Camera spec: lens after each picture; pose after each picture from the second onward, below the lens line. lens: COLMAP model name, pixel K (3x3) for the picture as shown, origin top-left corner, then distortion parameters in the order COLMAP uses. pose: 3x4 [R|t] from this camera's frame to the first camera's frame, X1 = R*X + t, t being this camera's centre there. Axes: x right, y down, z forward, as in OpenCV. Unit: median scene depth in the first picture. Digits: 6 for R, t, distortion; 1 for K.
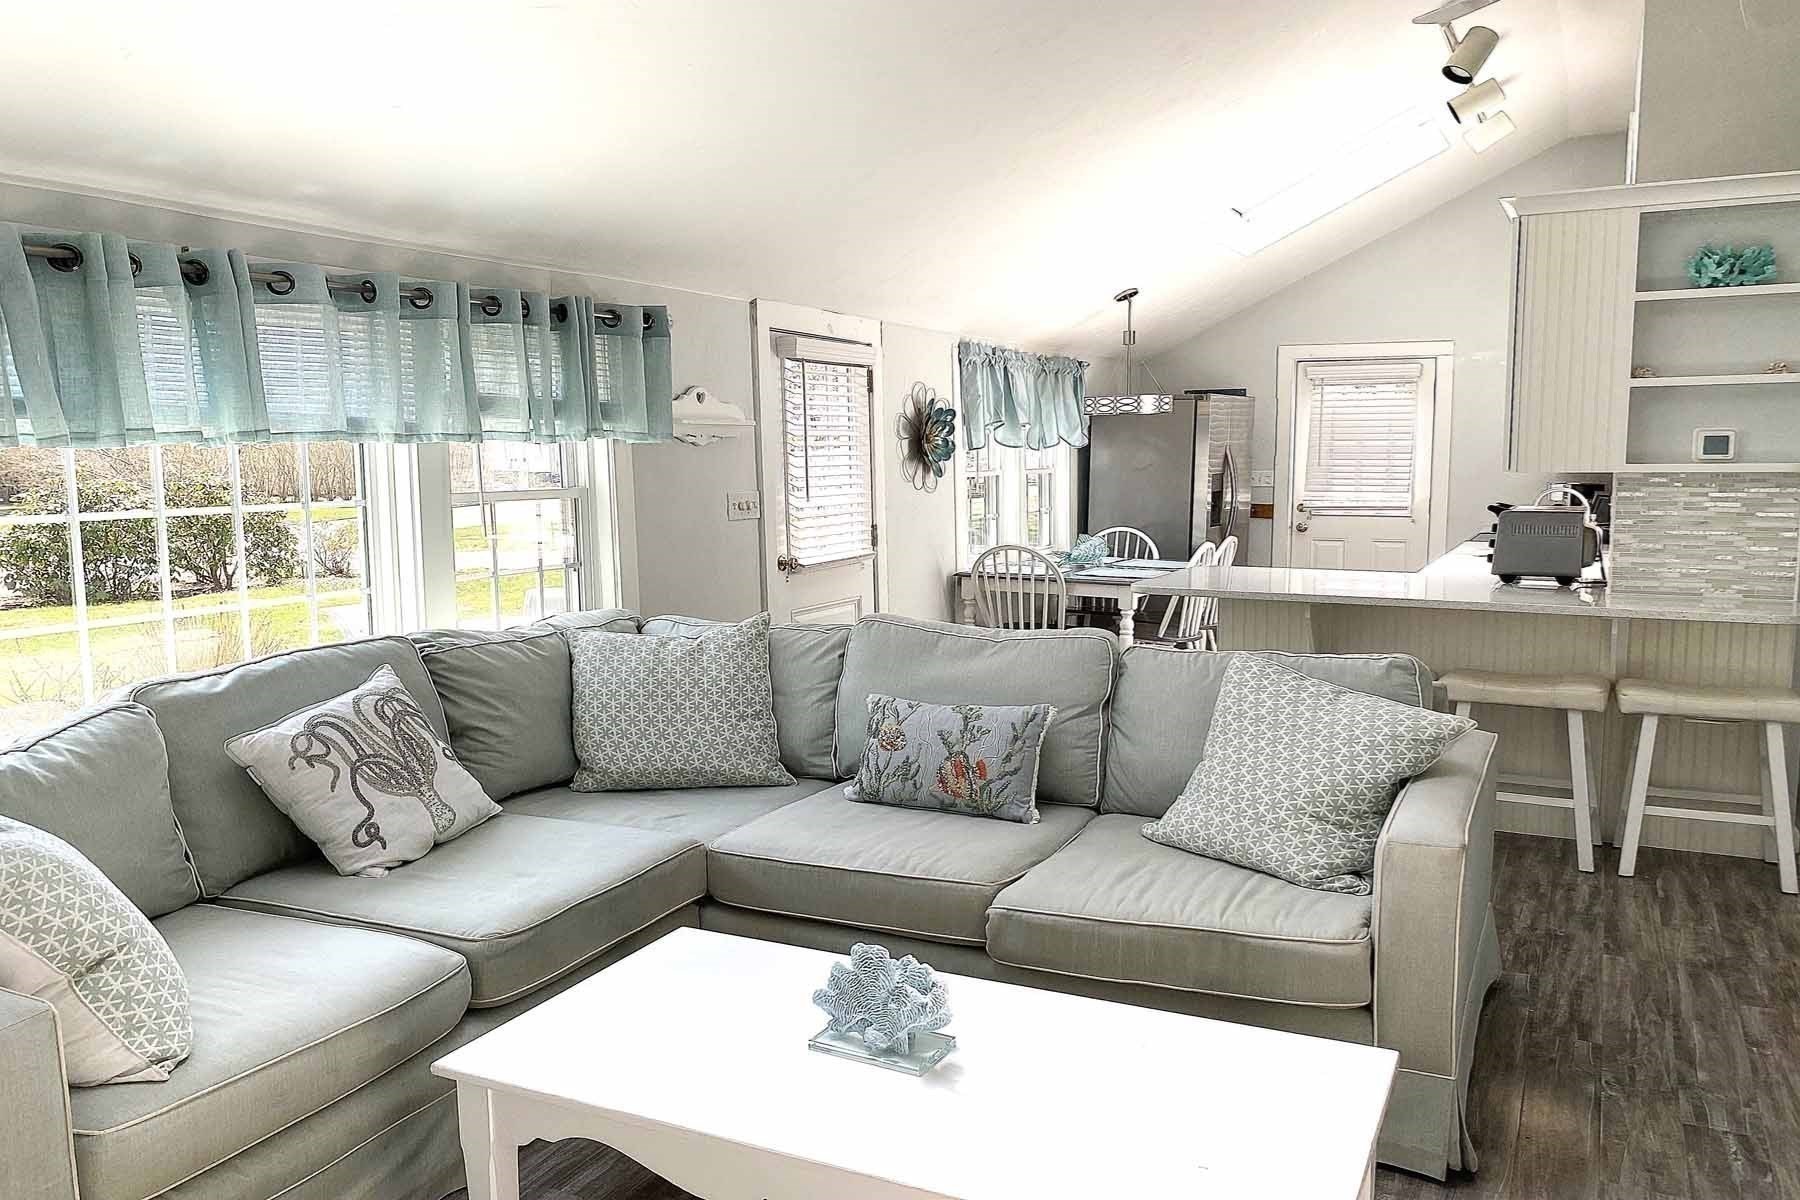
lens RADIAL K [[1405.5, 0, 914.7], [0, 1405.5, 601.9], [0, 0, 1]] dist [0.053329, -0.087398]
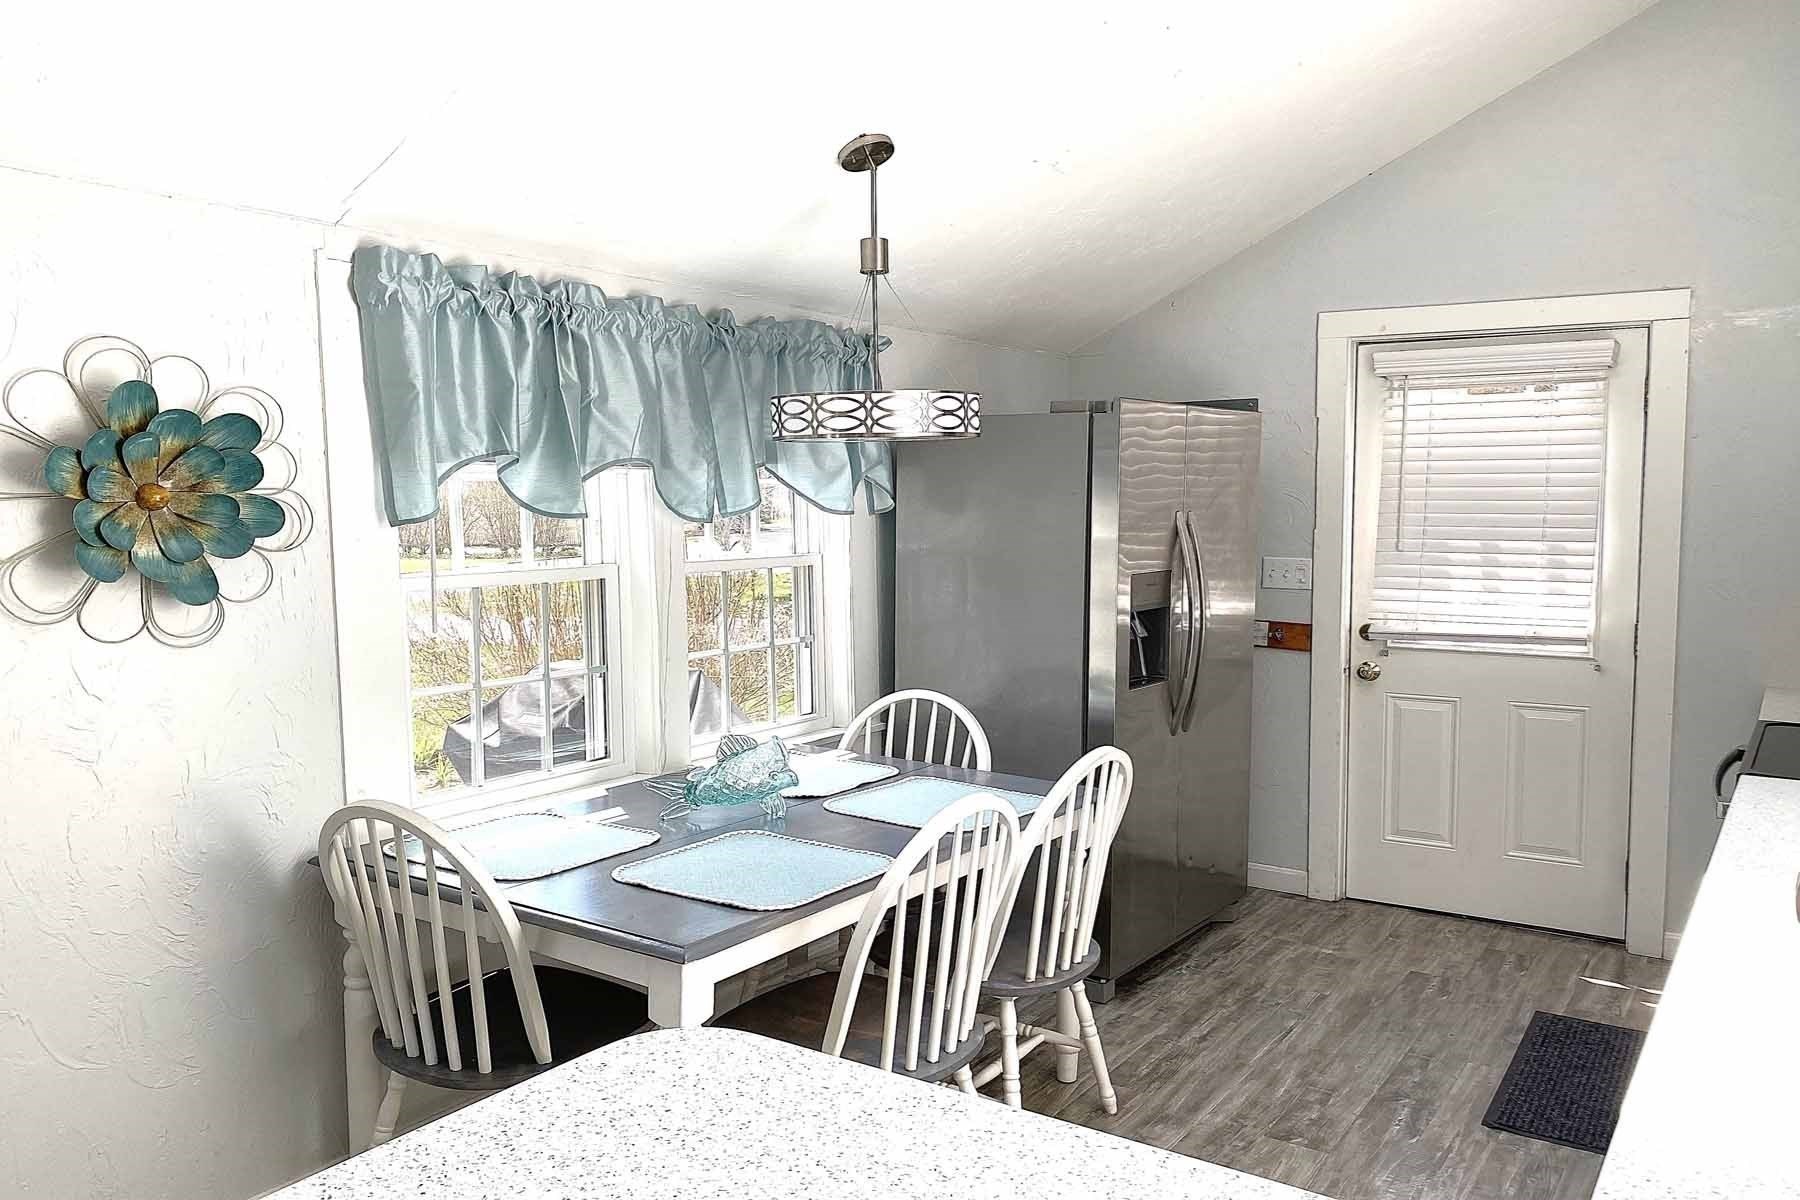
lens RADIAL K [[1405.5, 0, 922.2], [0, 1405.5, 628.4], [0, 0, 1]] dist [0.053329, -0.087398]
pose [[0.992014, 0.012601, -0.125494, 0.190197], [-0.014988, 0.999724, -0.018093, -0.059777], [0.125231, 0.019829, 0.991929, 0.506787]]
